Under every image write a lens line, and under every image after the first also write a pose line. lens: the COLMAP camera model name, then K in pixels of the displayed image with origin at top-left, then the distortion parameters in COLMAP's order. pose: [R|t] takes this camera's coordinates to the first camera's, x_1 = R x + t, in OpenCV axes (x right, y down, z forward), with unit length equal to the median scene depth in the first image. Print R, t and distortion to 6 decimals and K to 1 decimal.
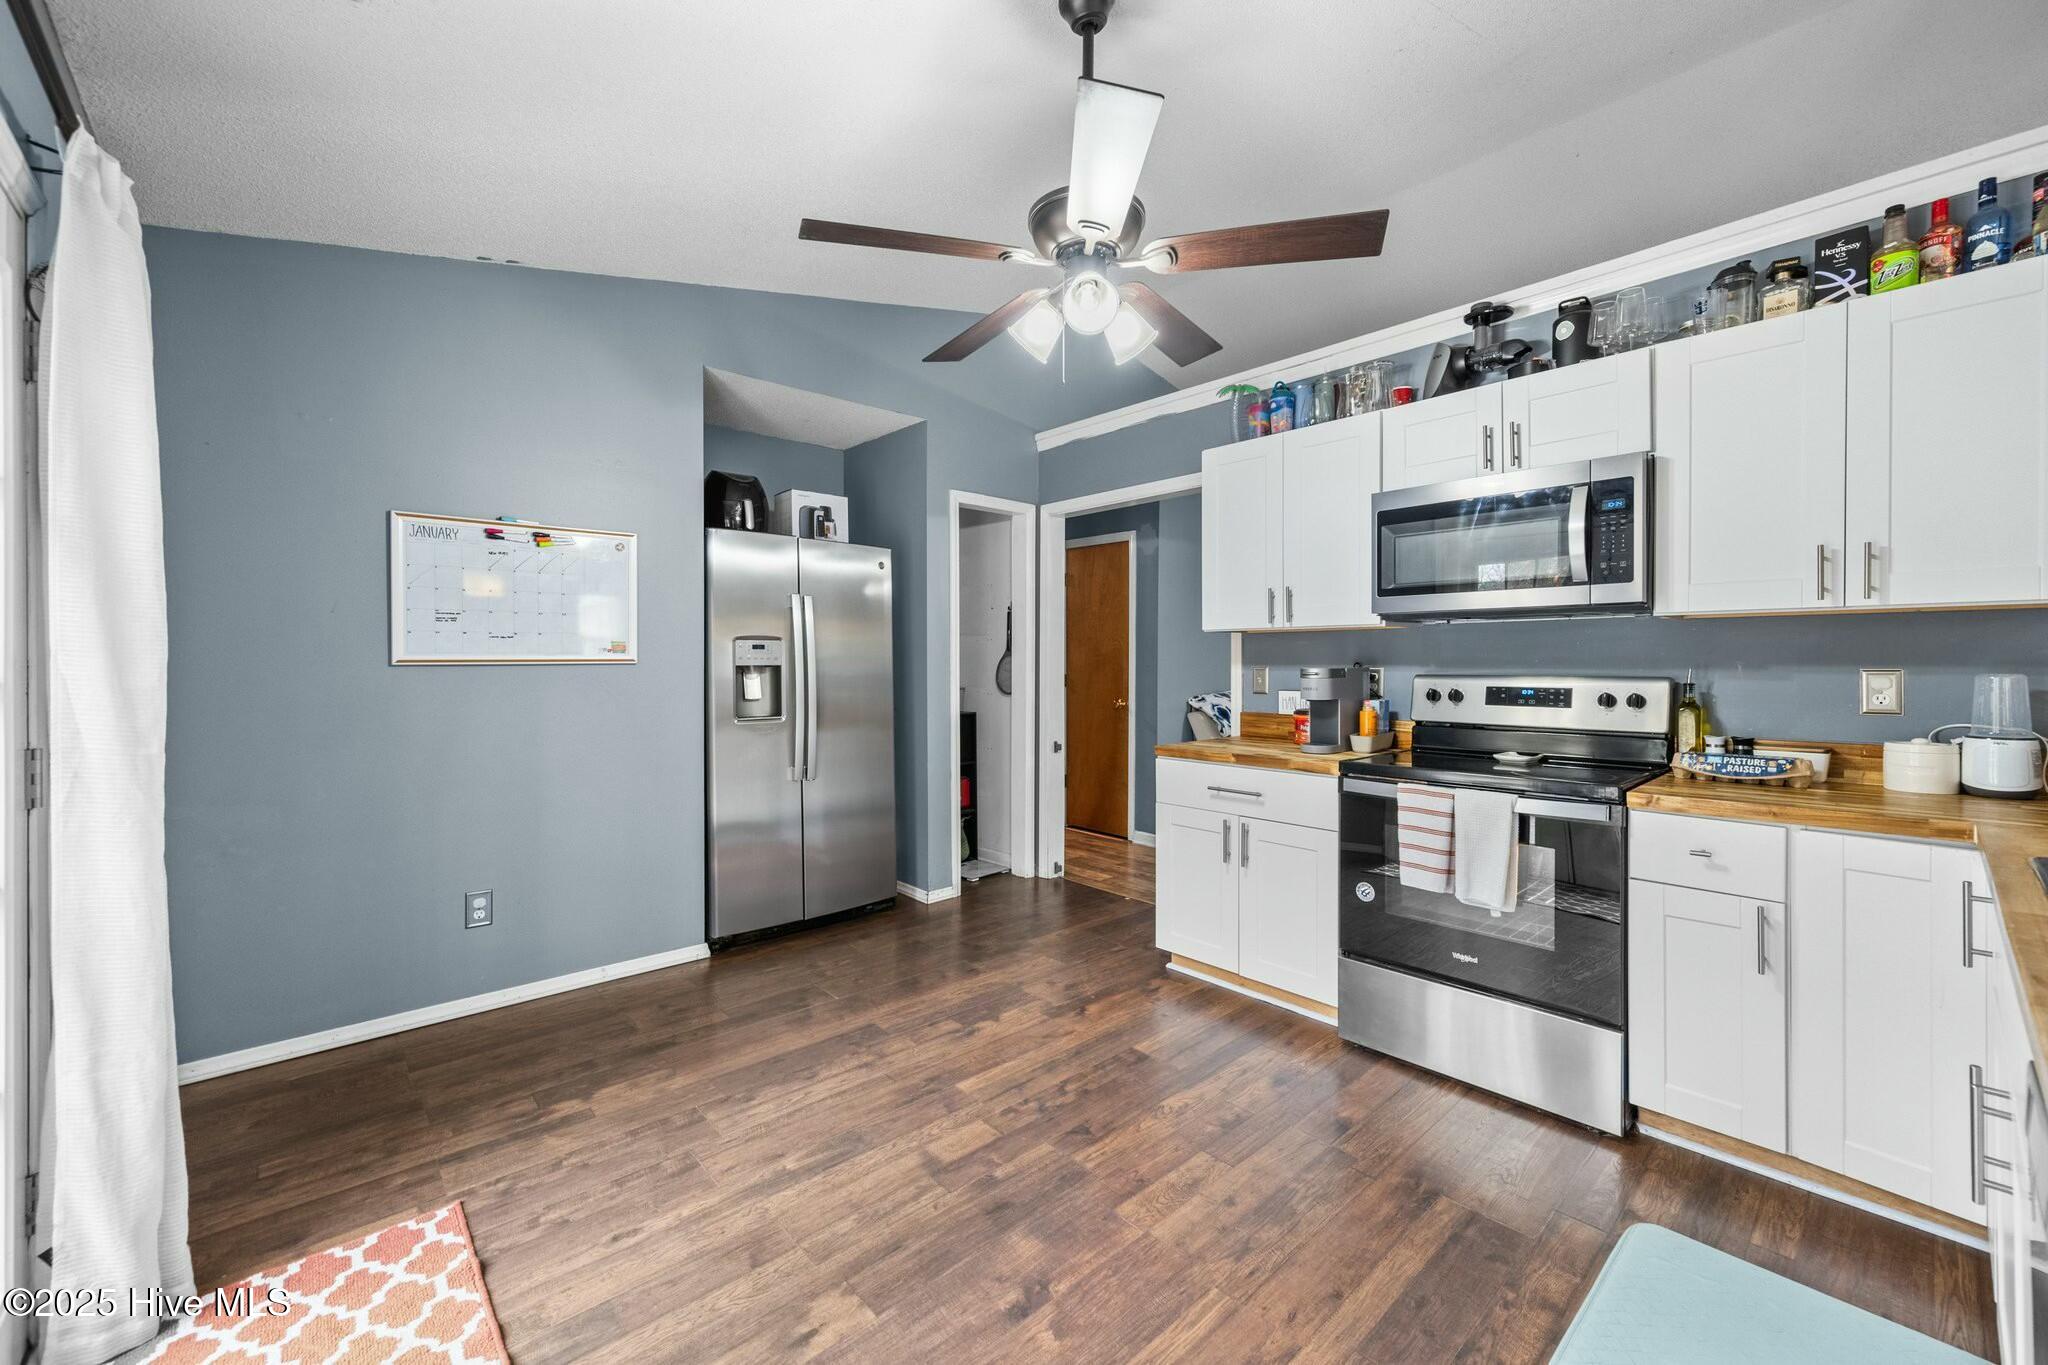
lens RADIAL K [[812.8, 0, 1029.1], [0, 812.8, 672.1], [0, 0, 1]] dist [0.002011, 0.000657]
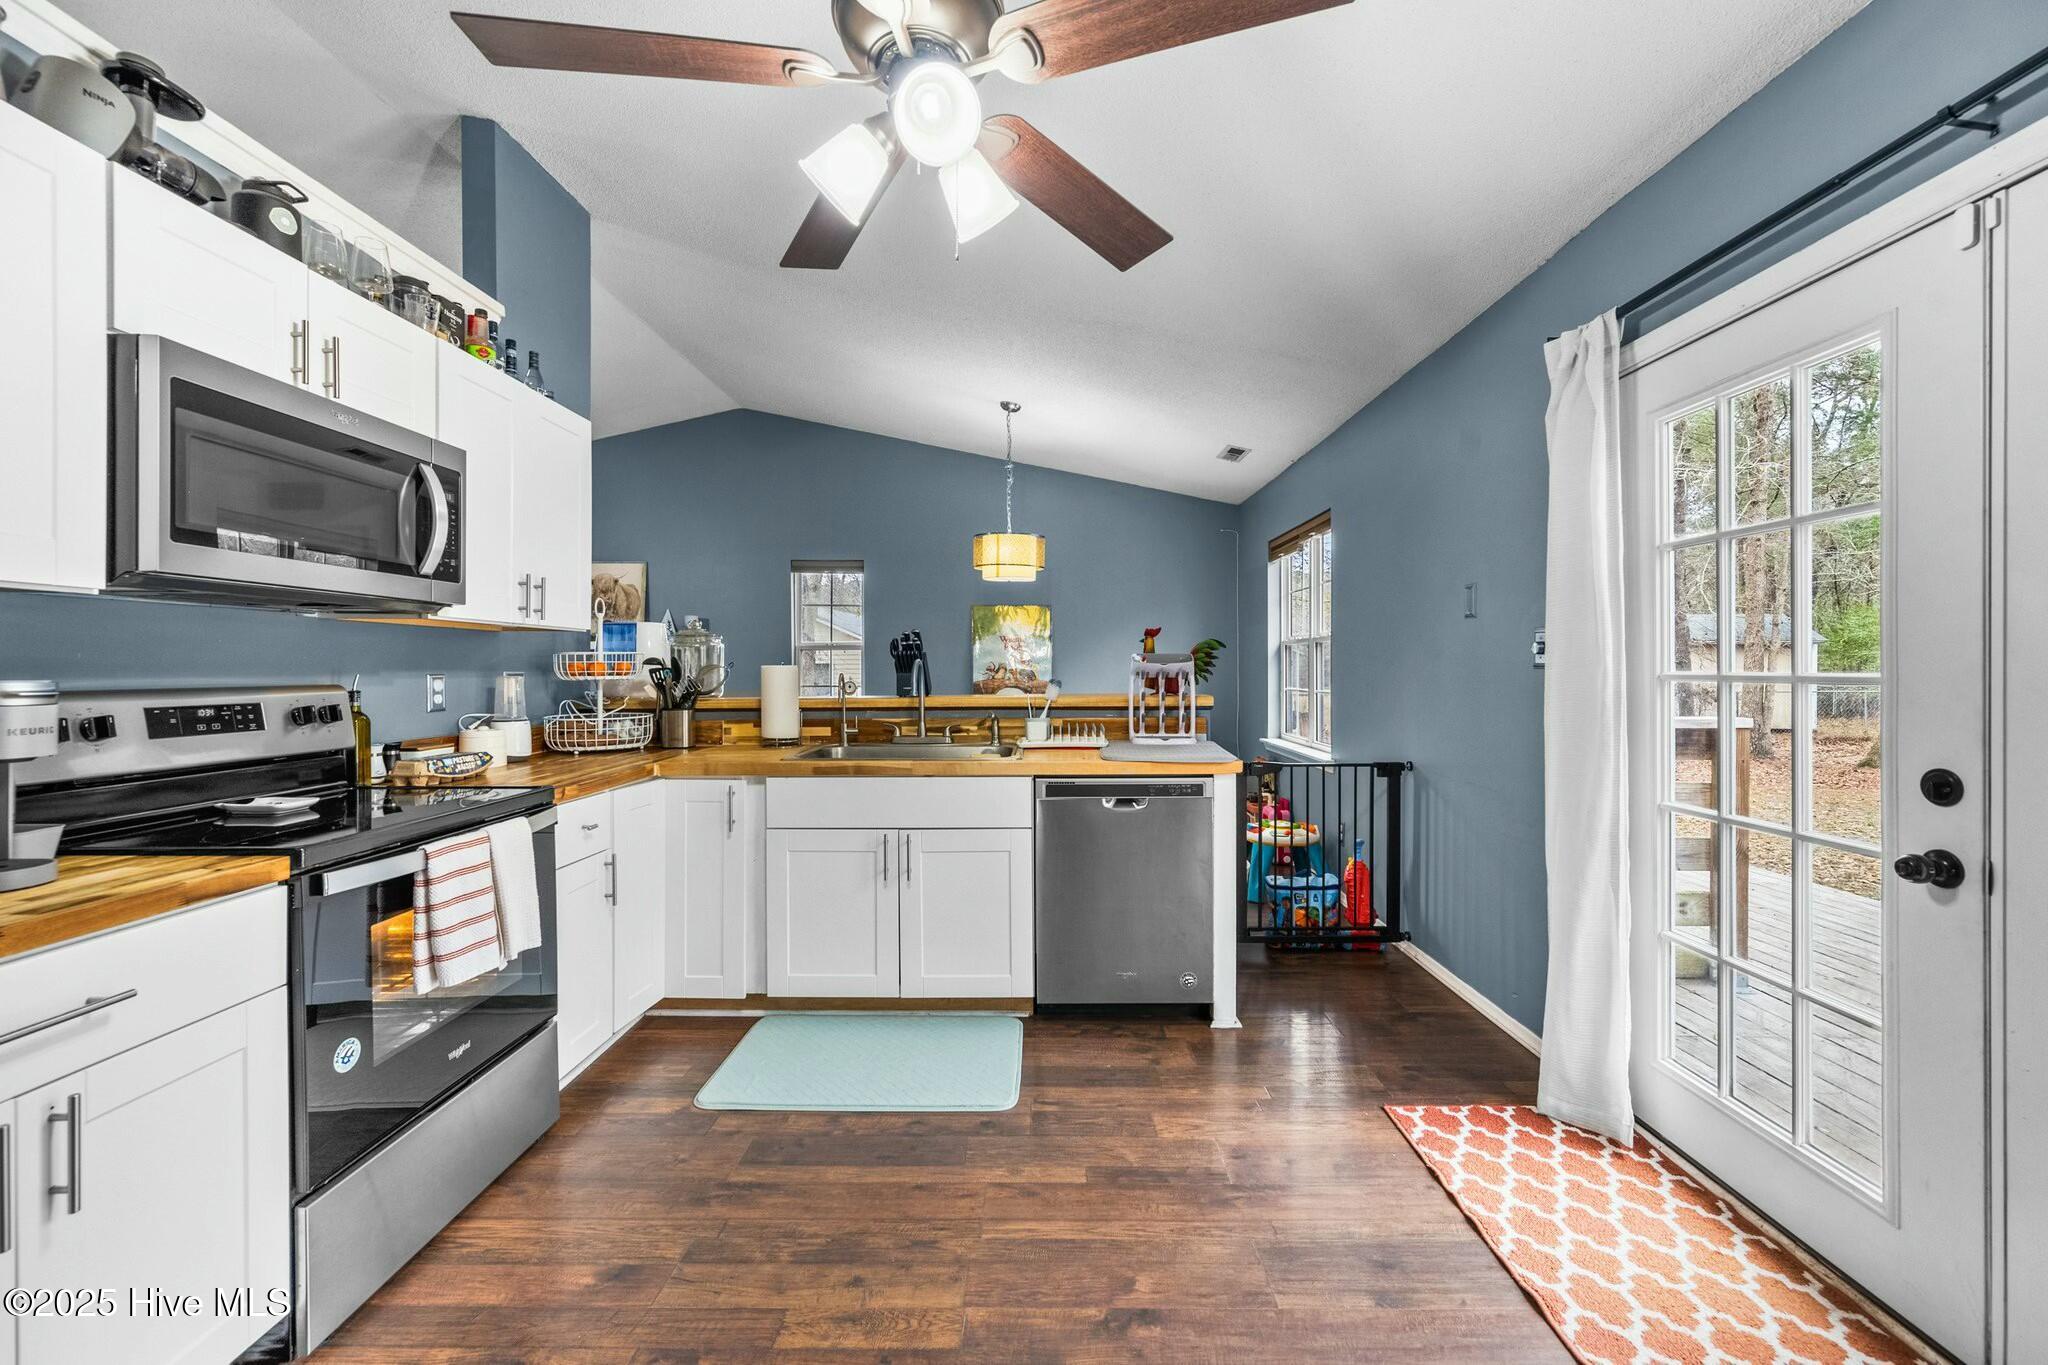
lens RADIAL K [[812.8, 0, 1029.1], [0, 812.8, 672.1], [0, 0, 1]] dist [0.002011, 0.000657]
pose [[-0.731371, 0.001724, 0.681978, -0.370929], [0.012498, 0.999863, 0.010875, -0.008304], [-0.681865, 0.016477, -0.731292, 1.146900]]
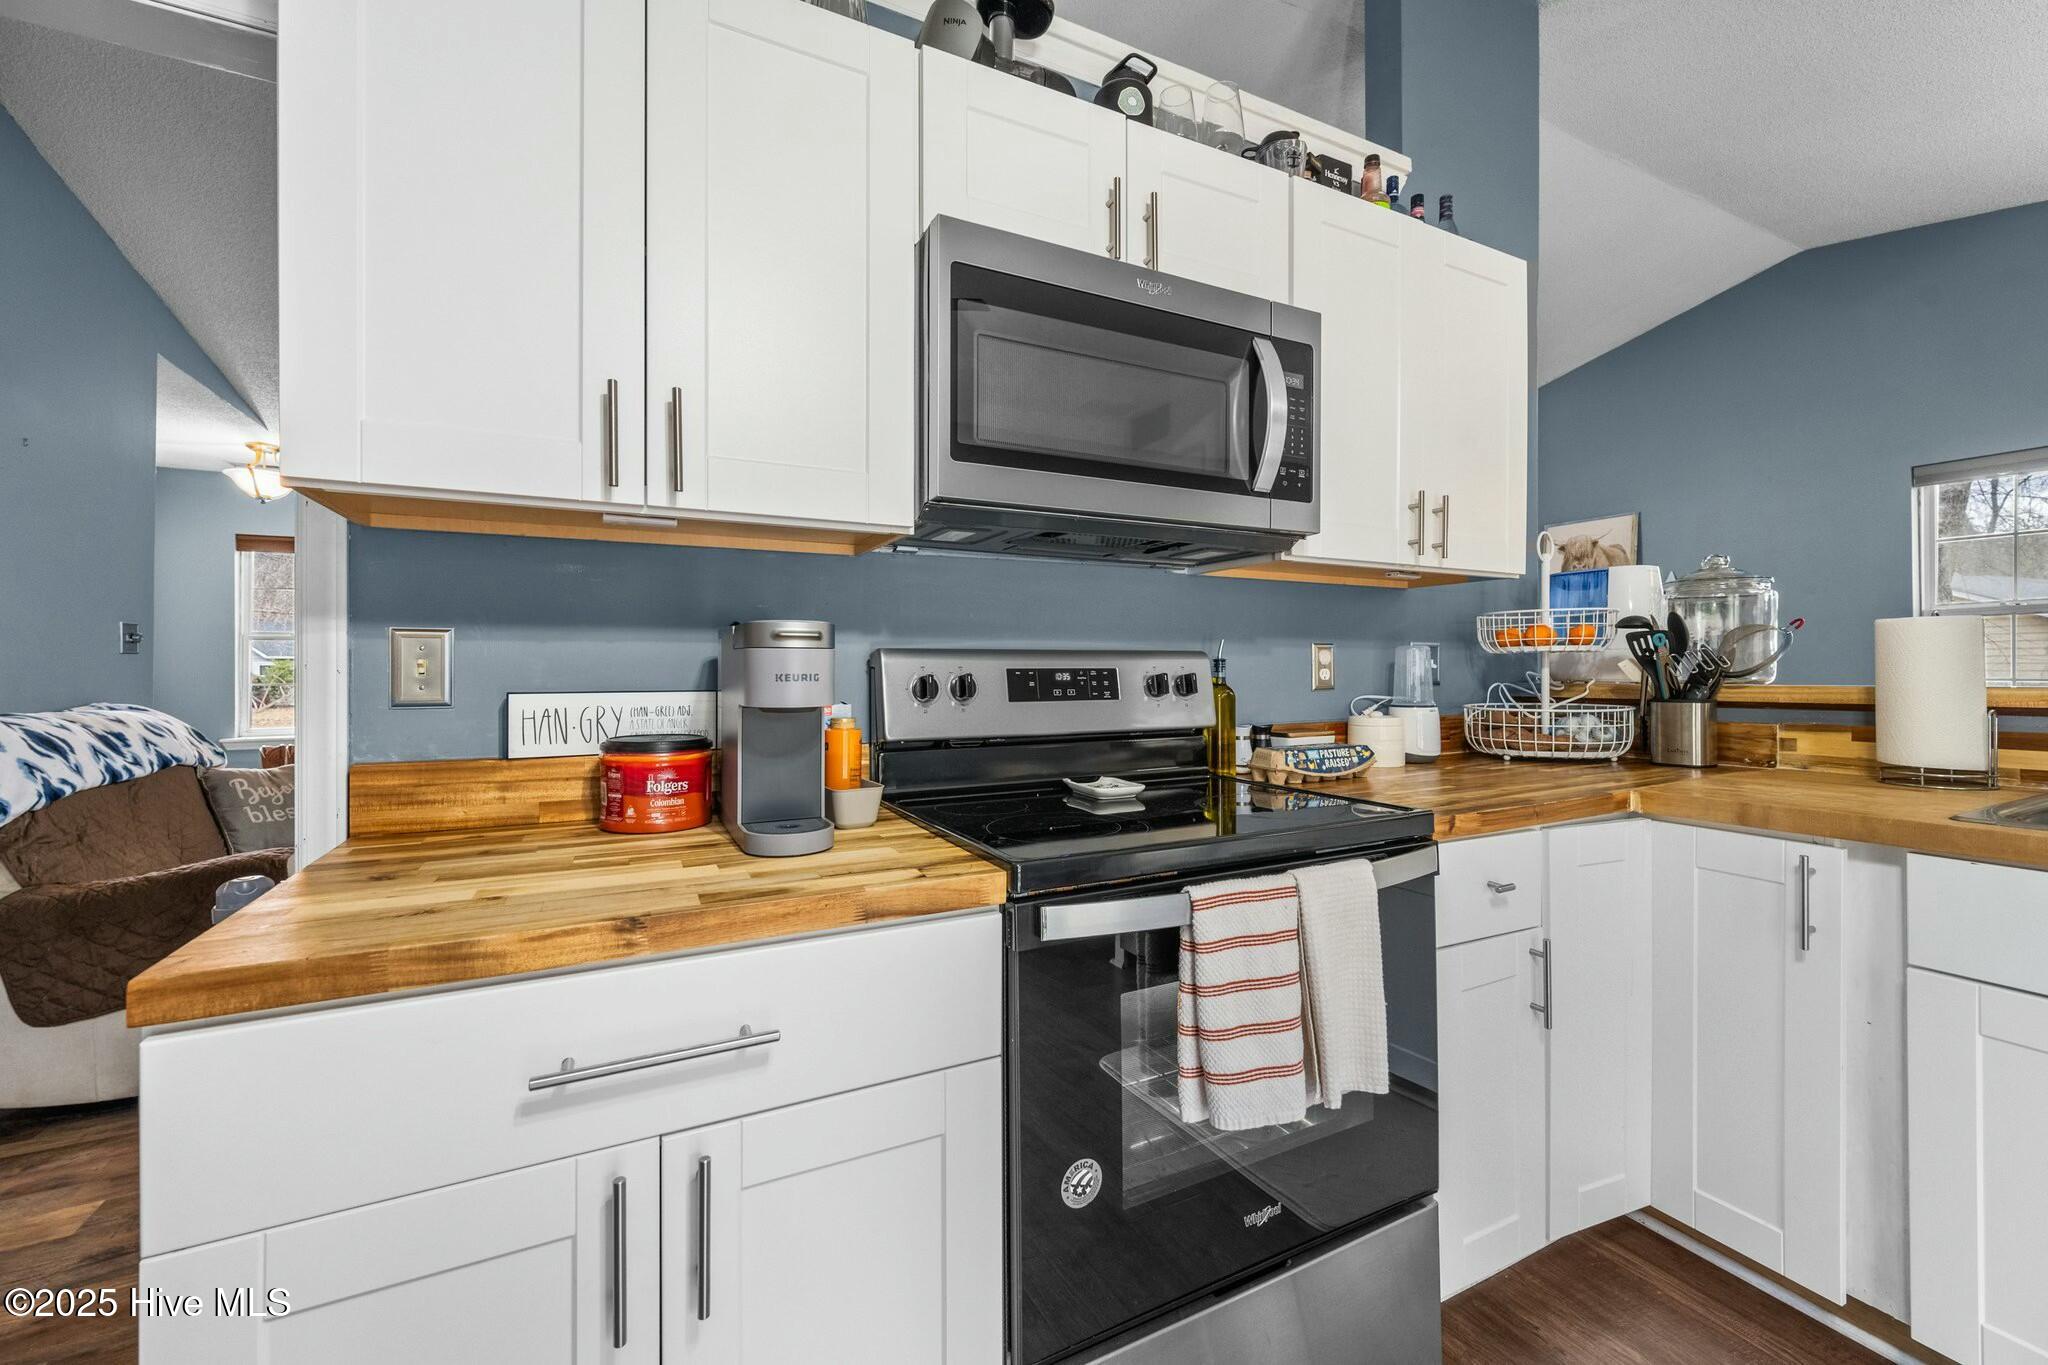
lens RADIAL K [[812.8, 0, 1029.1], [0, 812.8, 672.1], [0, 0, 1]] dist [0.002011, 0.000657]
pose [[0.267431, 0.000436, 0.963577, 0.029431], [0.015427, 0.999870, -0.004734, 0.026276], [-0.963454, 0.016131, 0.267389, 0.963230]]
